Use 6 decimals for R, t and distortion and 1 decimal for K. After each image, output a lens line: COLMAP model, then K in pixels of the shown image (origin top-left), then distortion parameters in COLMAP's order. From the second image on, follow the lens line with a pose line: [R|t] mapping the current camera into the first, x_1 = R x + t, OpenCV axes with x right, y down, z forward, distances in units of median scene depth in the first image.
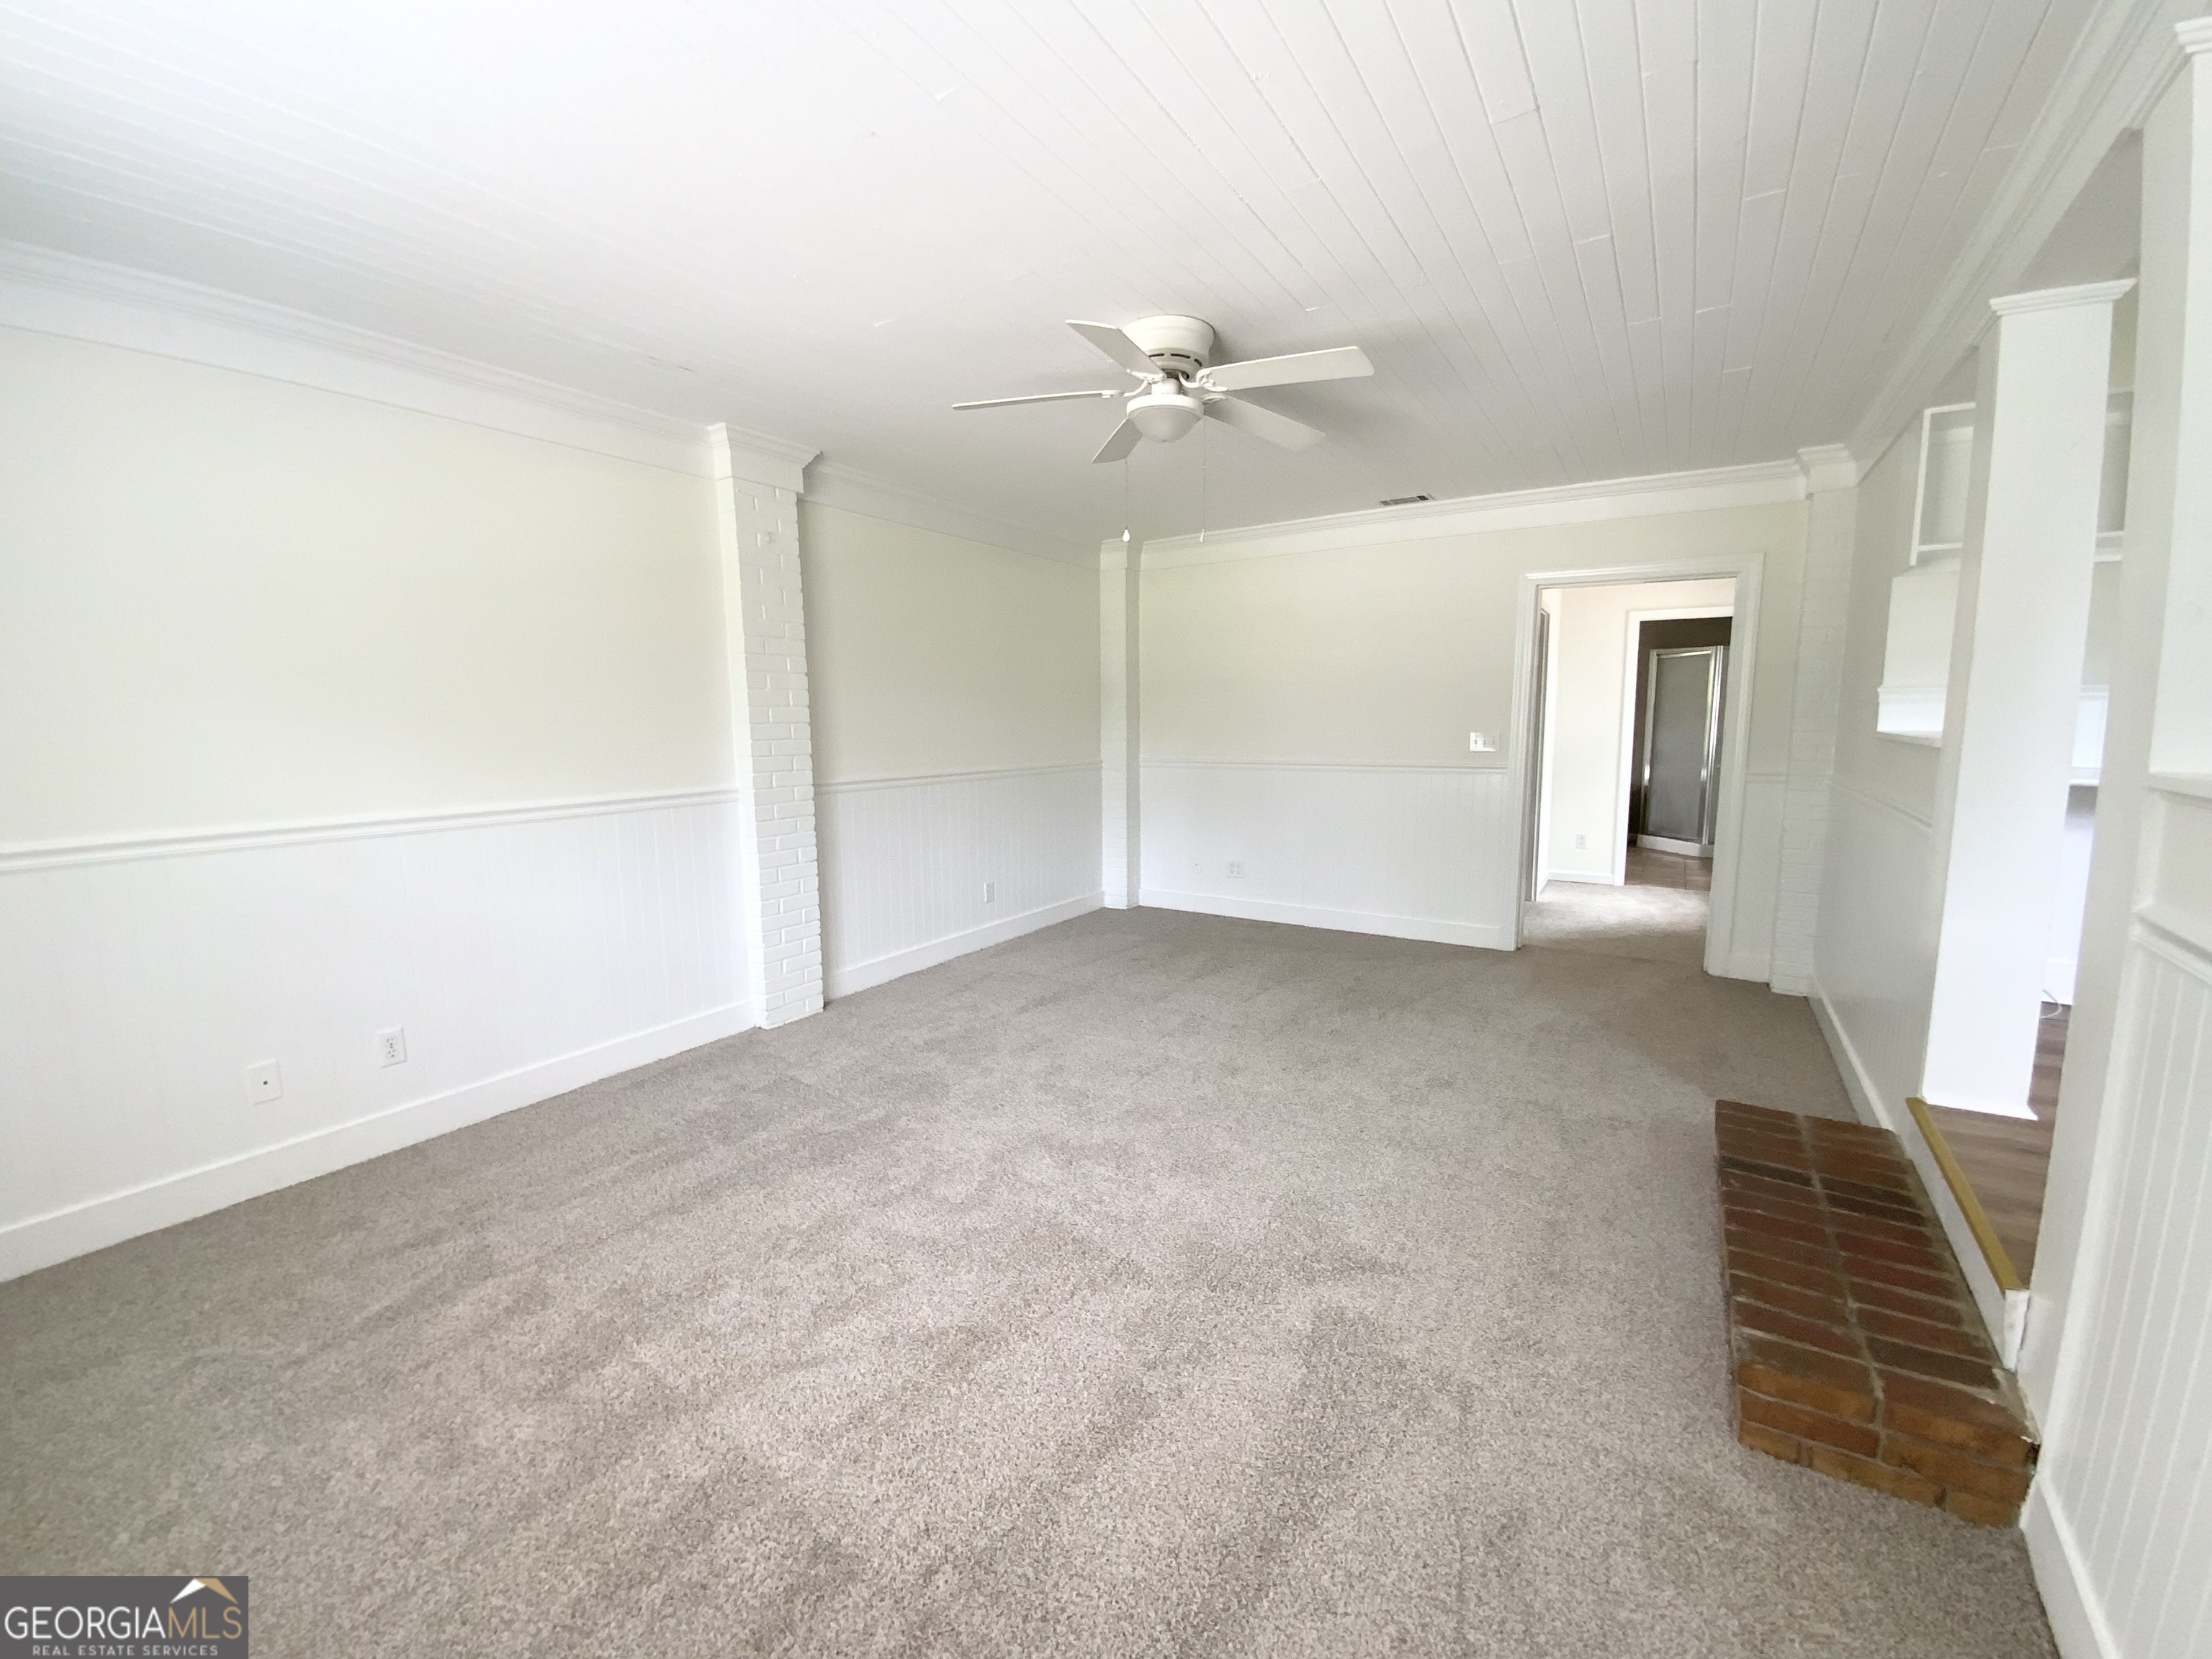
lens RADIAL K [[925.1, 0, 1166.4], [0, 925.1, 818.4], [0, 0, 1]] dist [-0.000618, -0.000128]
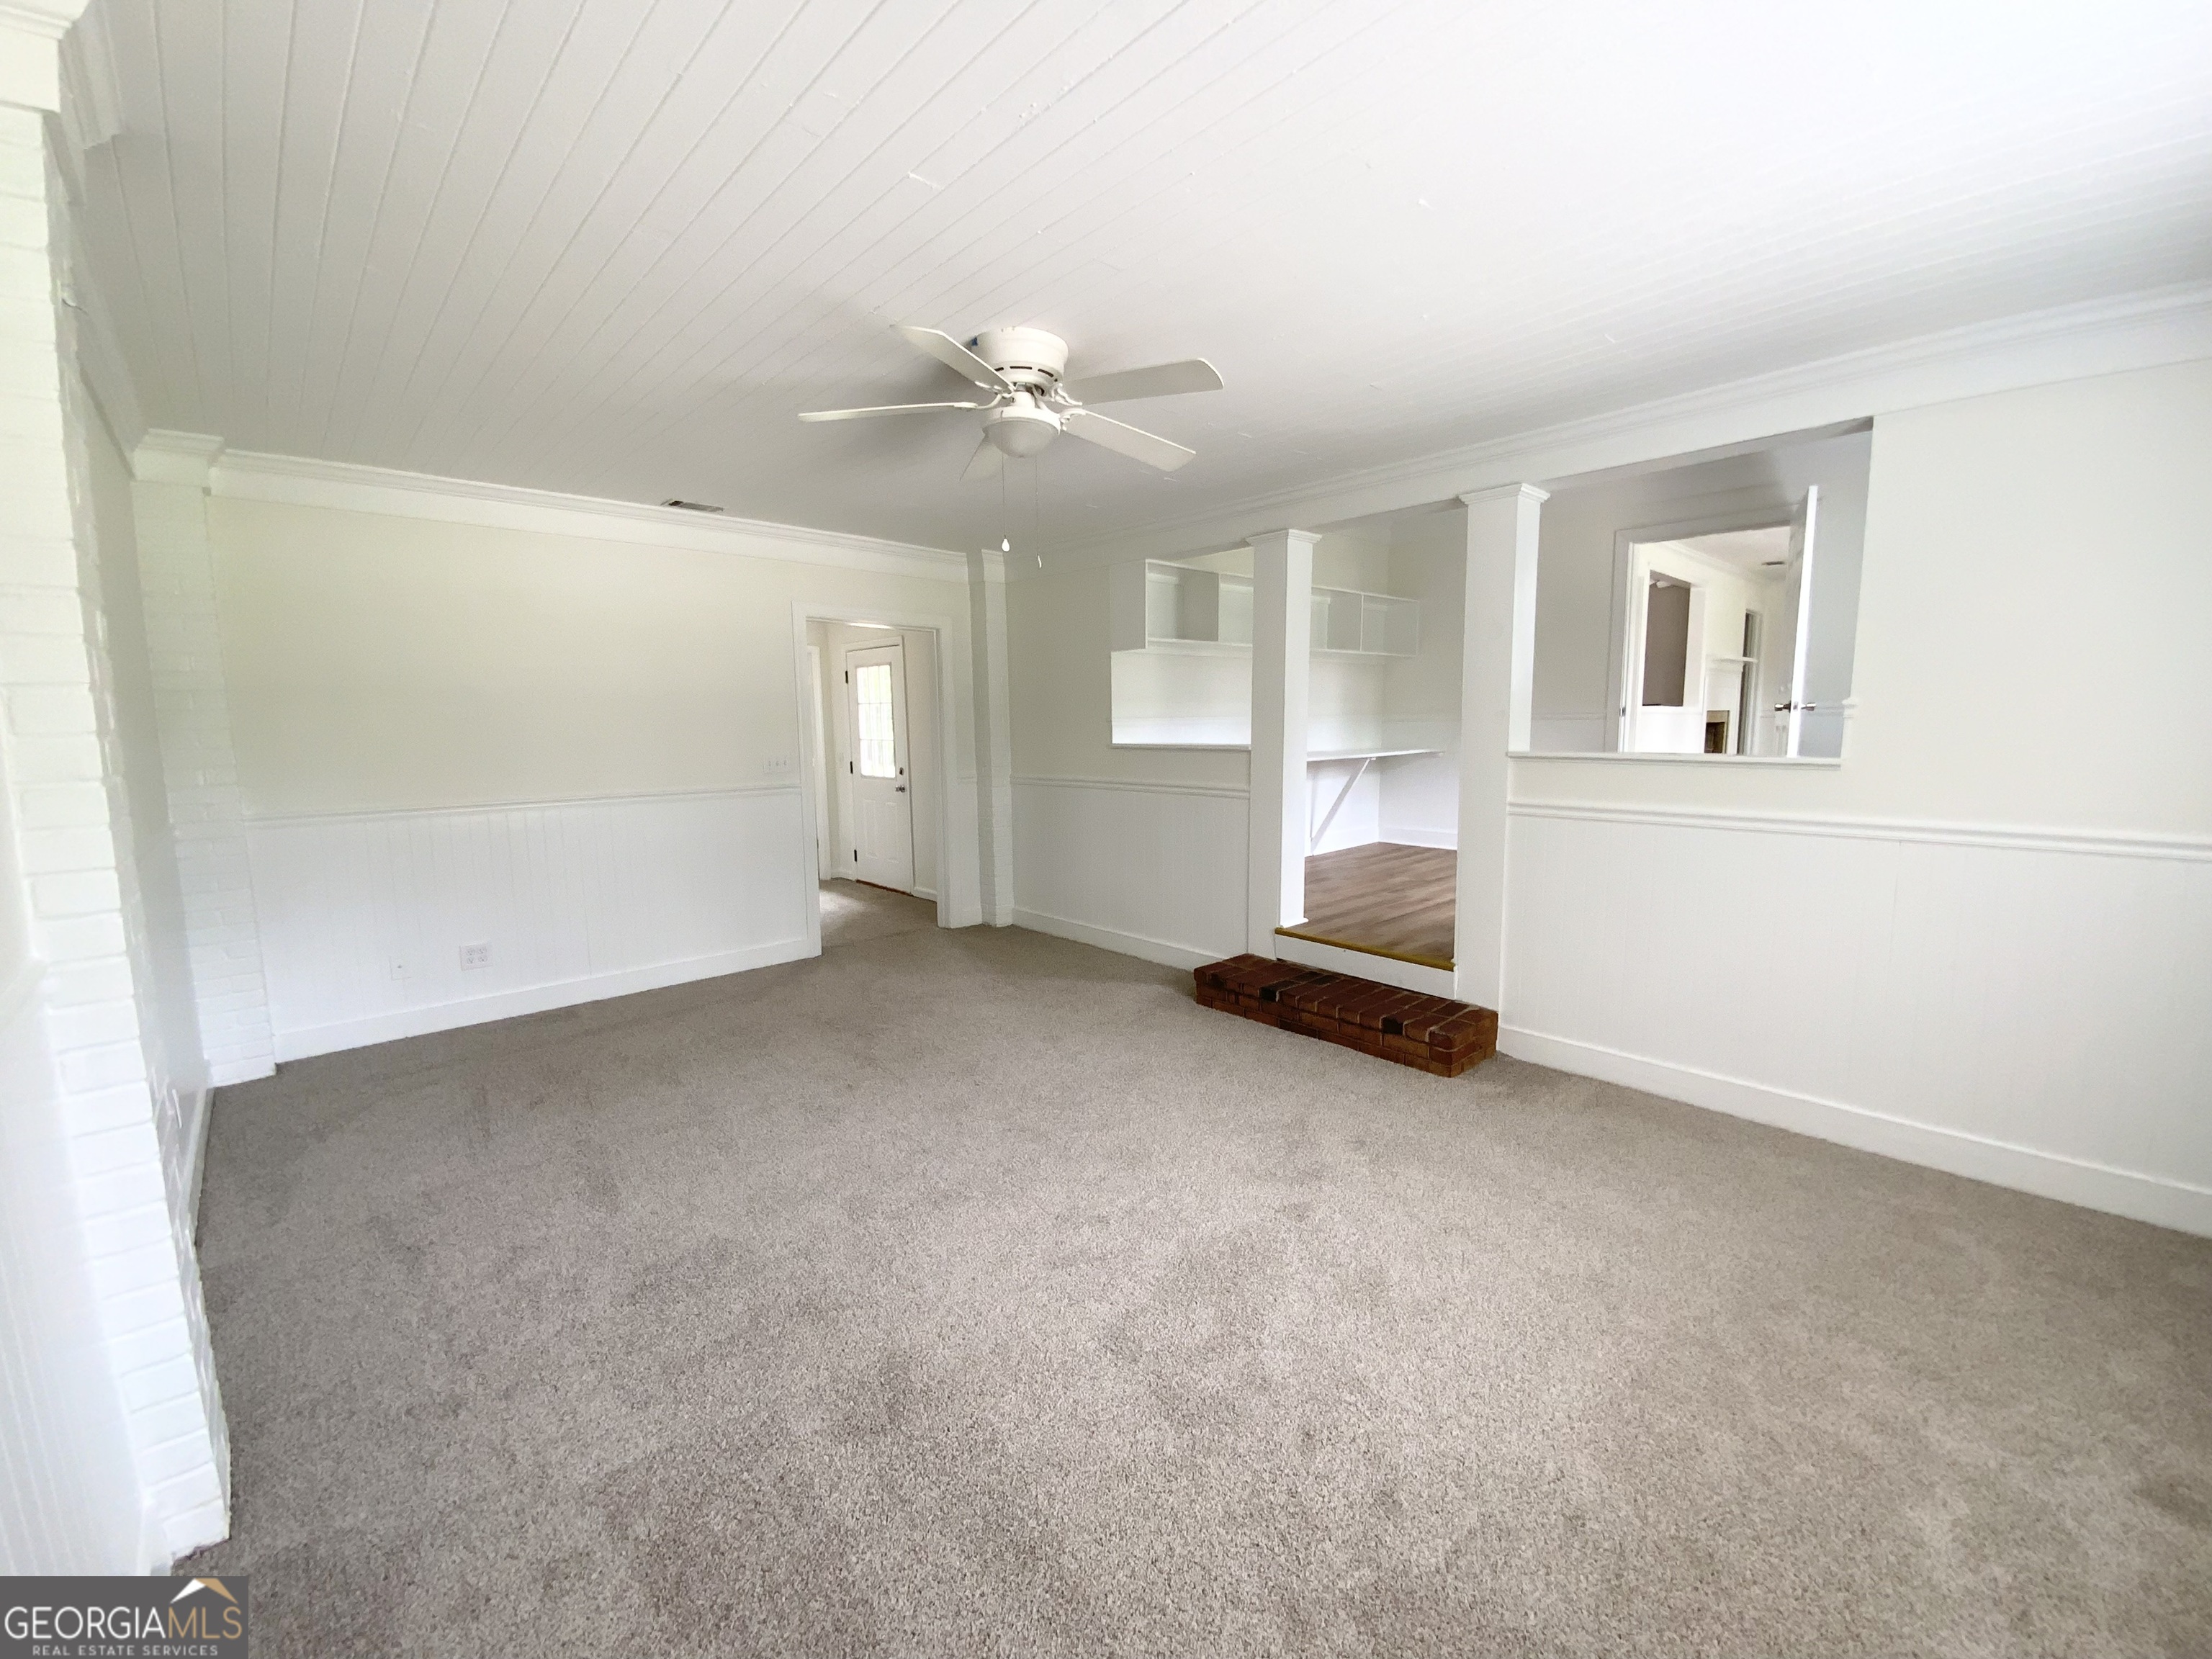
lens RADIAL K [[884.8, 0, 1106.0], [0, 884.8, 829.5], [0, 0, 1]] dist [0.030409, -0.000061]
pose [[0.284728, -0.121290, 0.950904, -0.711339], [0.117759, 0.988876, 0.090873, -0.077824], [-0.951348, 0.086103, 0.295844, 0.533705]]
